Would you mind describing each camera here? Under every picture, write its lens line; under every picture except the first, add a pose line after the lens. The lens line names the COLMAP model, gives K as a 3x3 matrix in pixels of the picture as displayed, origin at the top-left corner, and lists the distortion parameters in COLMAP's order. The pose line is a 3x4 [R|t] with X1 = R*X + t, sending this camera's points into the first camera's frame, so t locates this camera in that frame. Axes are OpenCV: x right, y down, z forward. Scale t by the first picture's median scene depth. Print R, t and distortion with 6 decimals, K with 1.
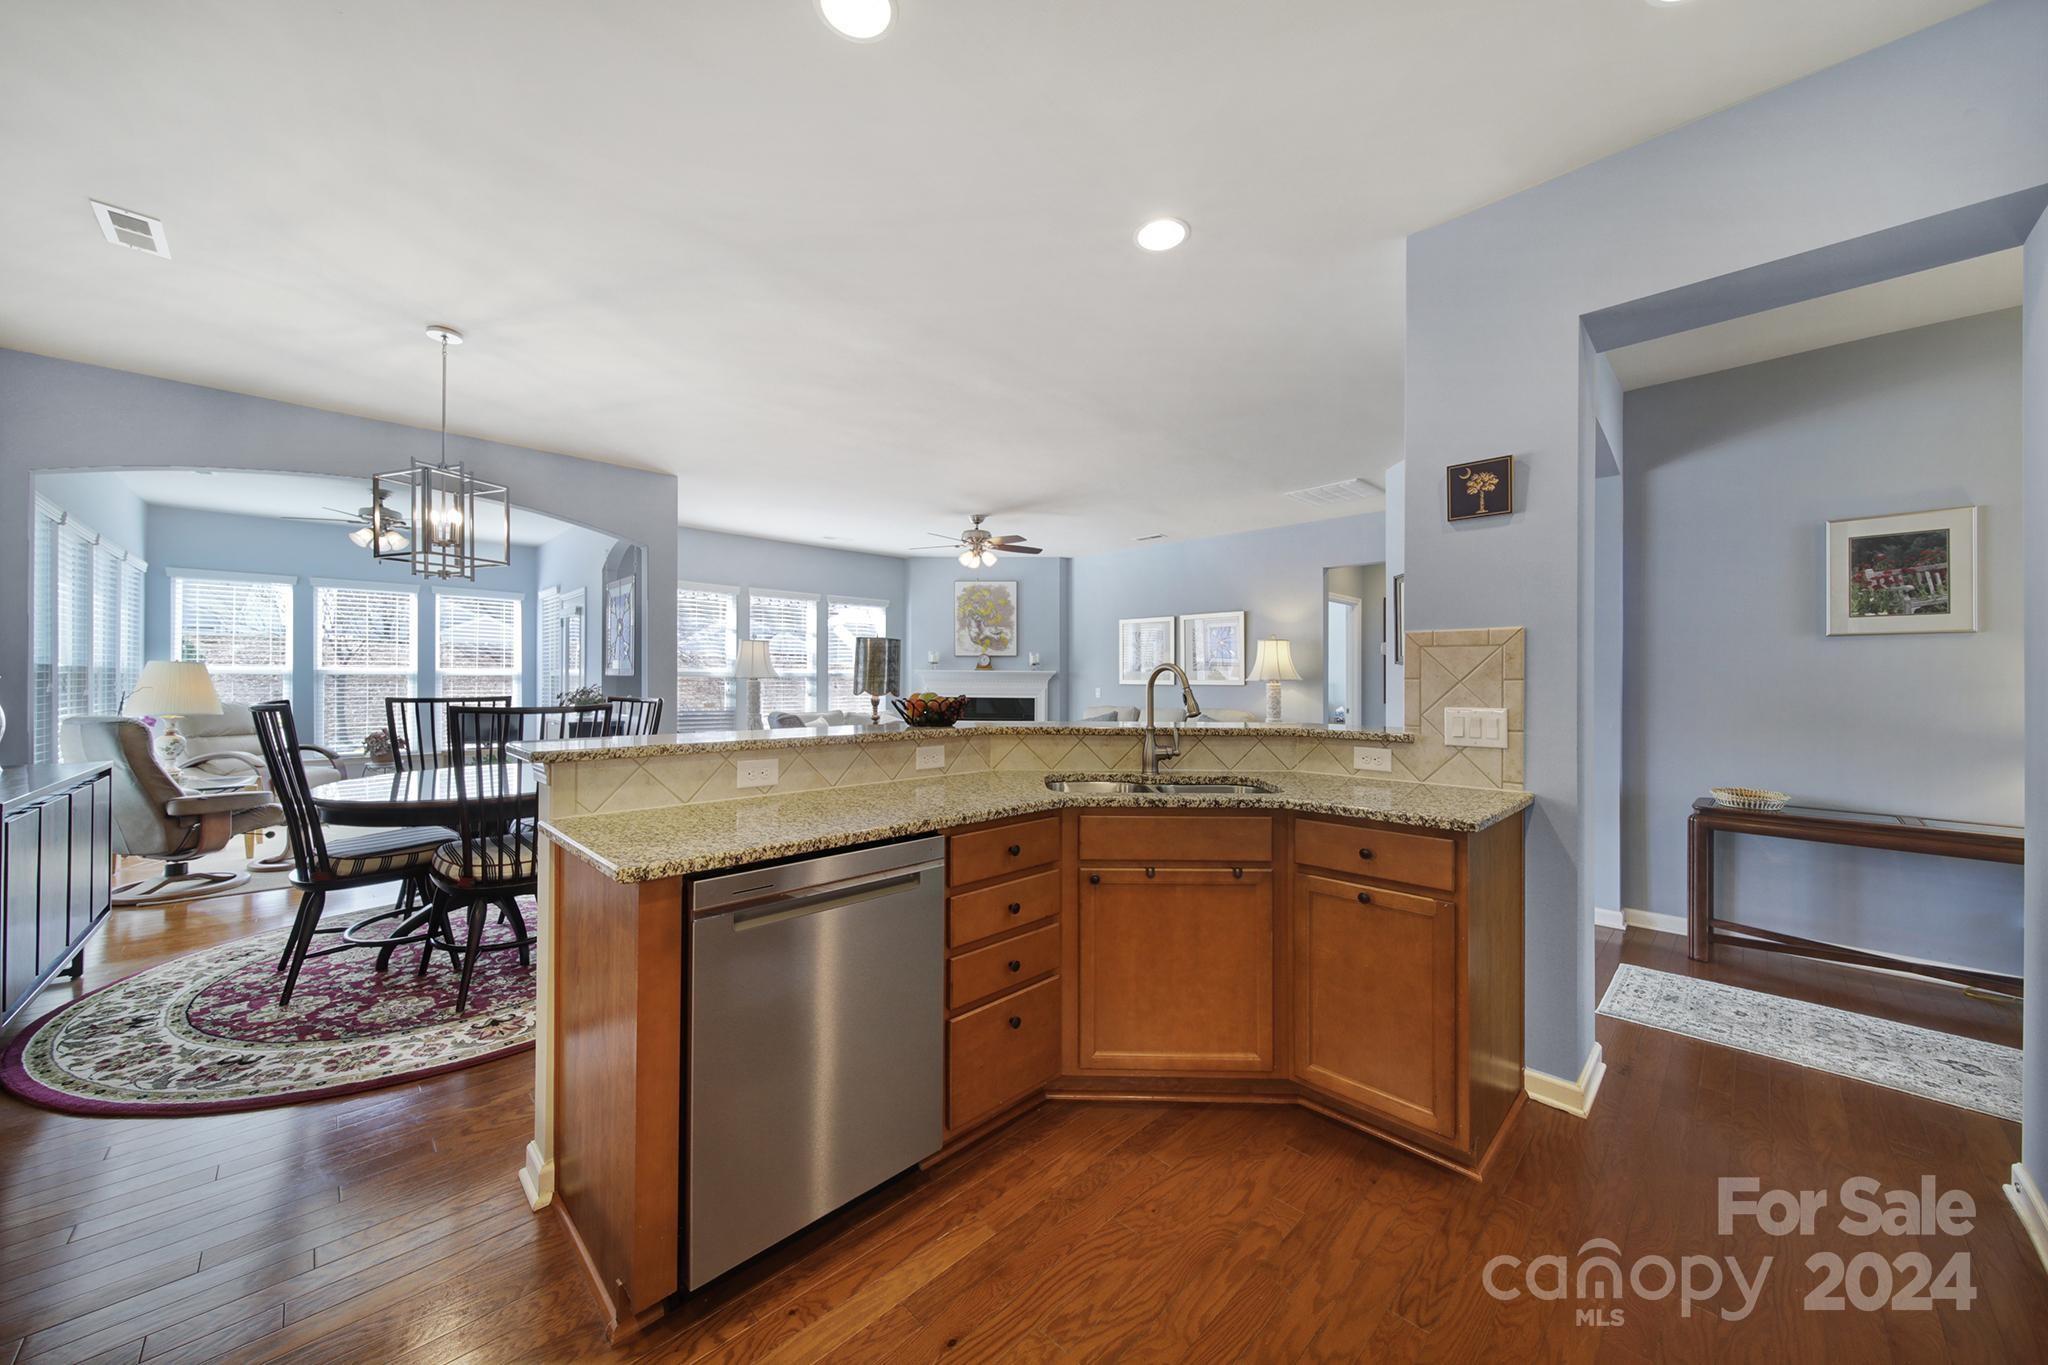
lens RADIAL K [[725.0, 0, 1018.2], [0, 725.0, 678.0], [0, 0, 1]] dist [-0.001271, -0.000559]
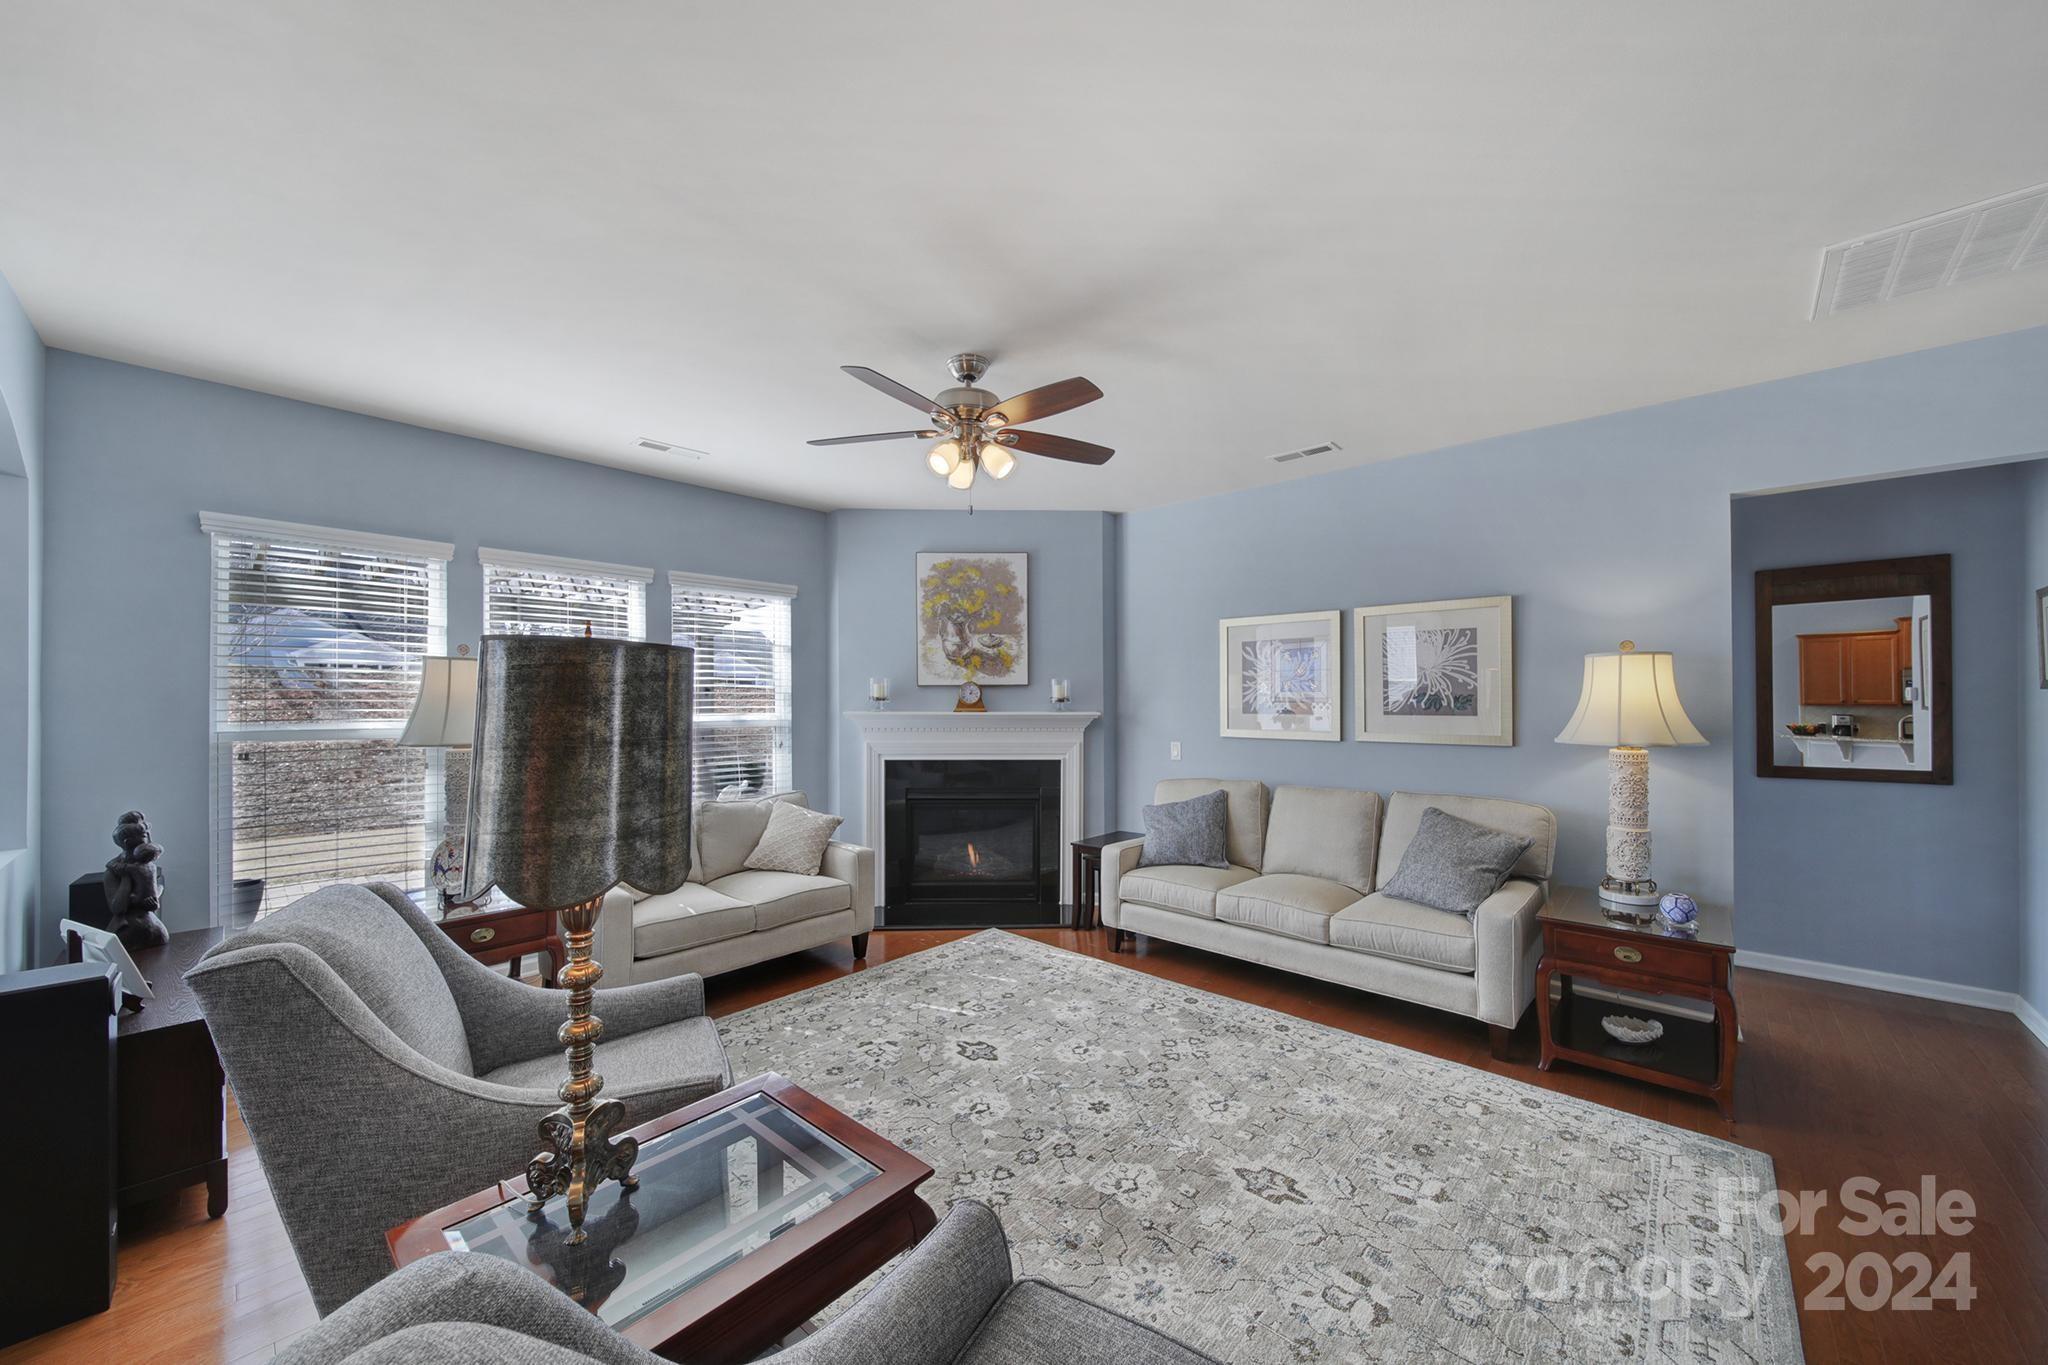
lens RADIAL K [[725.0, 0, 1036.5], [0, 725.0, 701.3], [0, 0, 1]] dist [-0.001271, -0.000559]
pose [[0.997270, -0.006480, 0.073550, -0.102457], [0.006165, 0.999971, 0.004509, -0.056542], [-0.073577, -0.004043, 0.997281, 1.197654]]
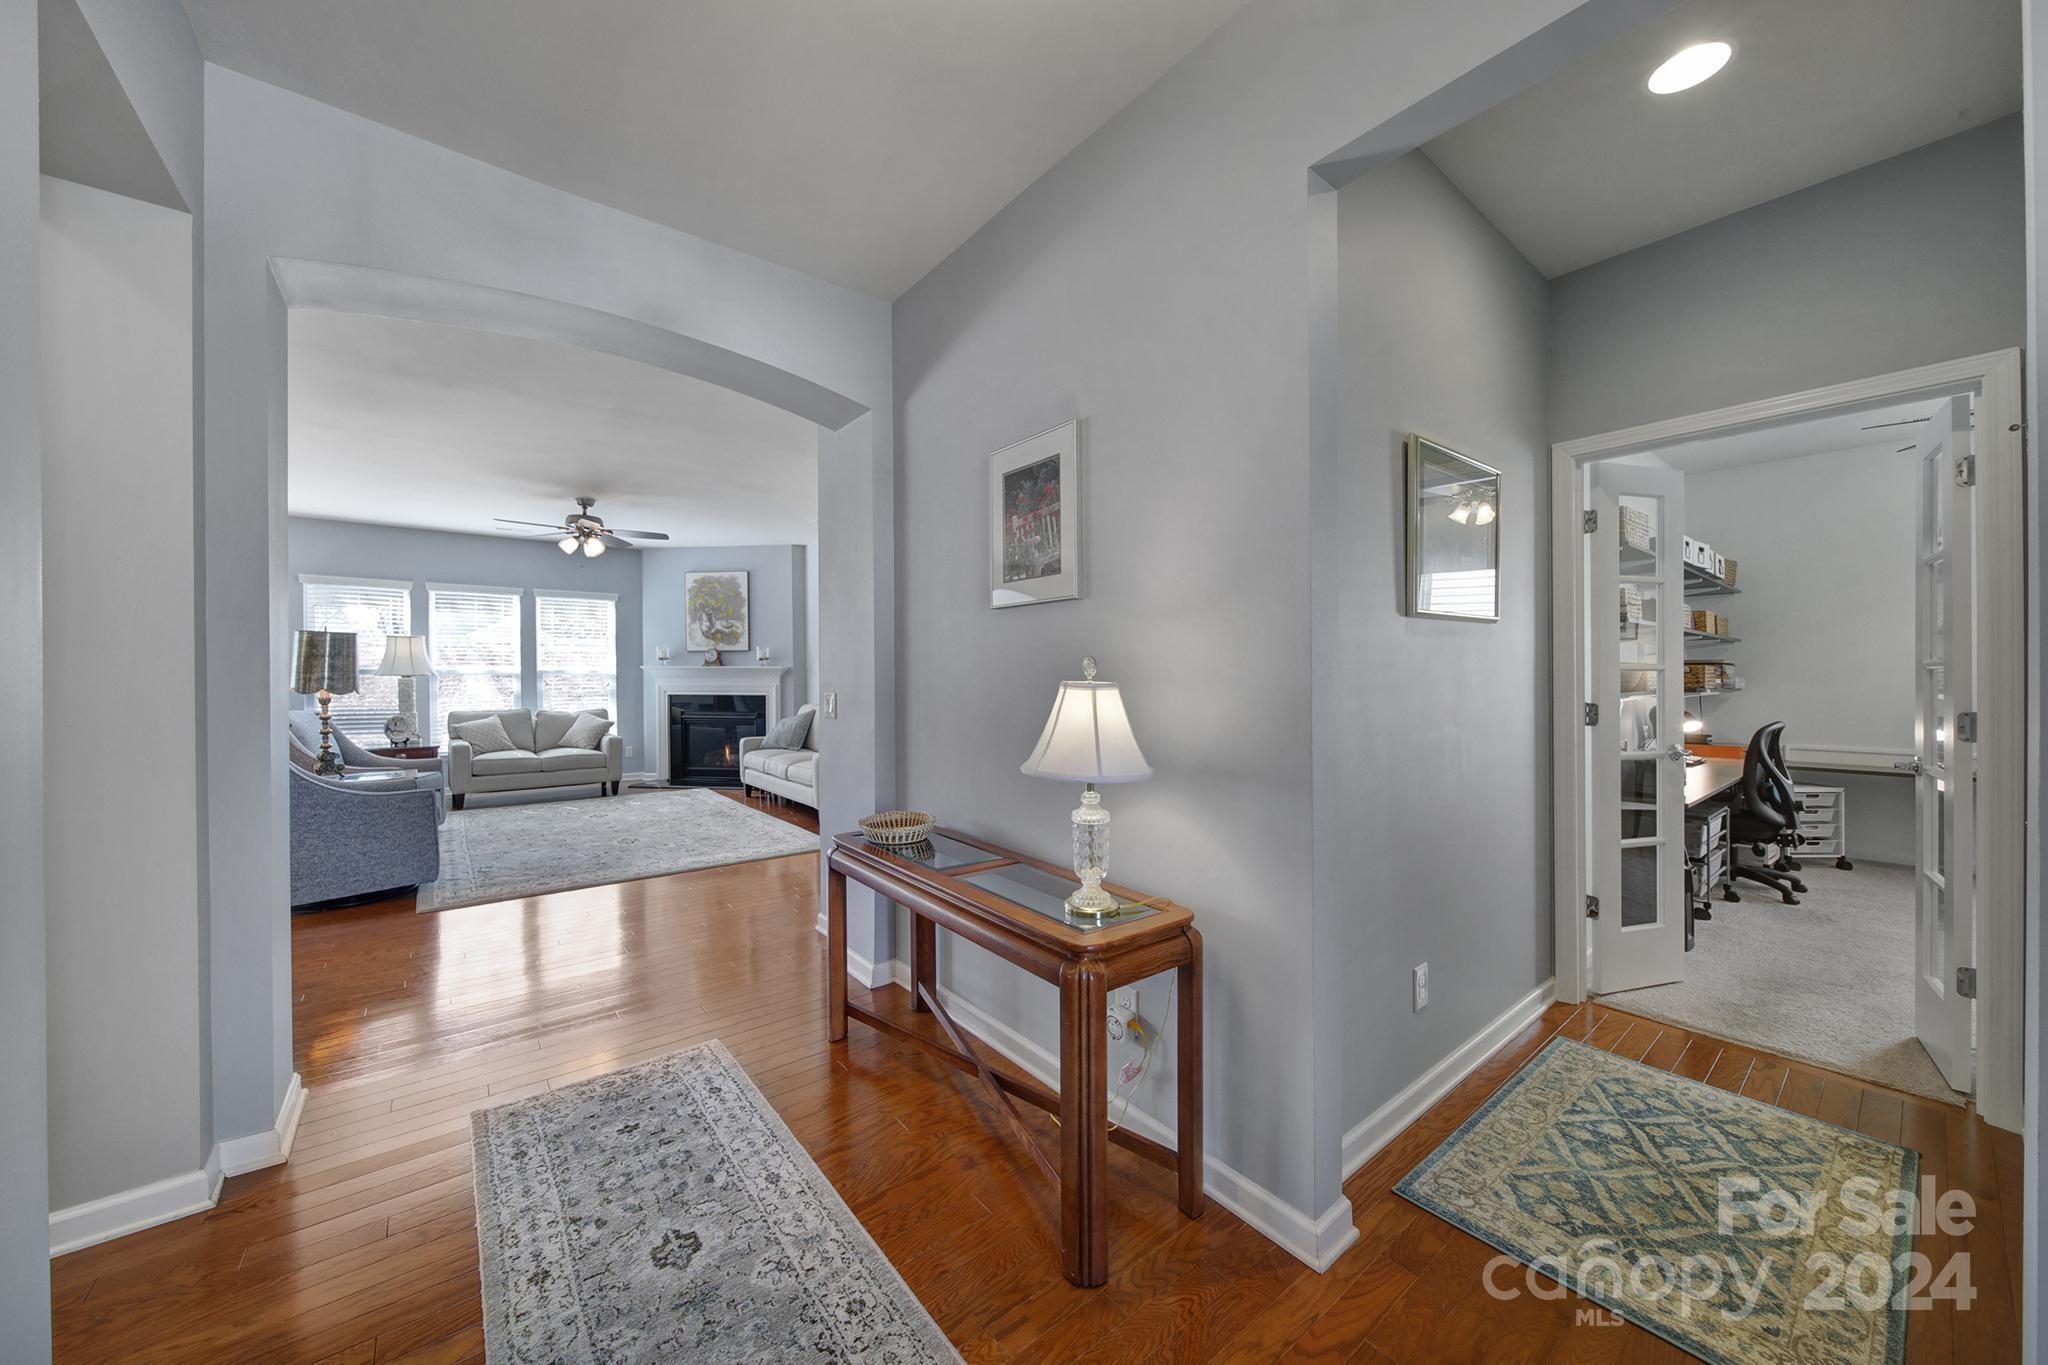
lens RADIAL K [[725.0, 0, 1025.9], [0, 725.0, 684.9], [0, 0, 1]] dist [-0.001271, -0.000559]
pose [[0.994655, -0.007407, -0.102985, 1.248424], [0.009074, 0.999835, 0.015730, 0.007167], [0.102852, -0.016580, 0.994559, 0.273738]]
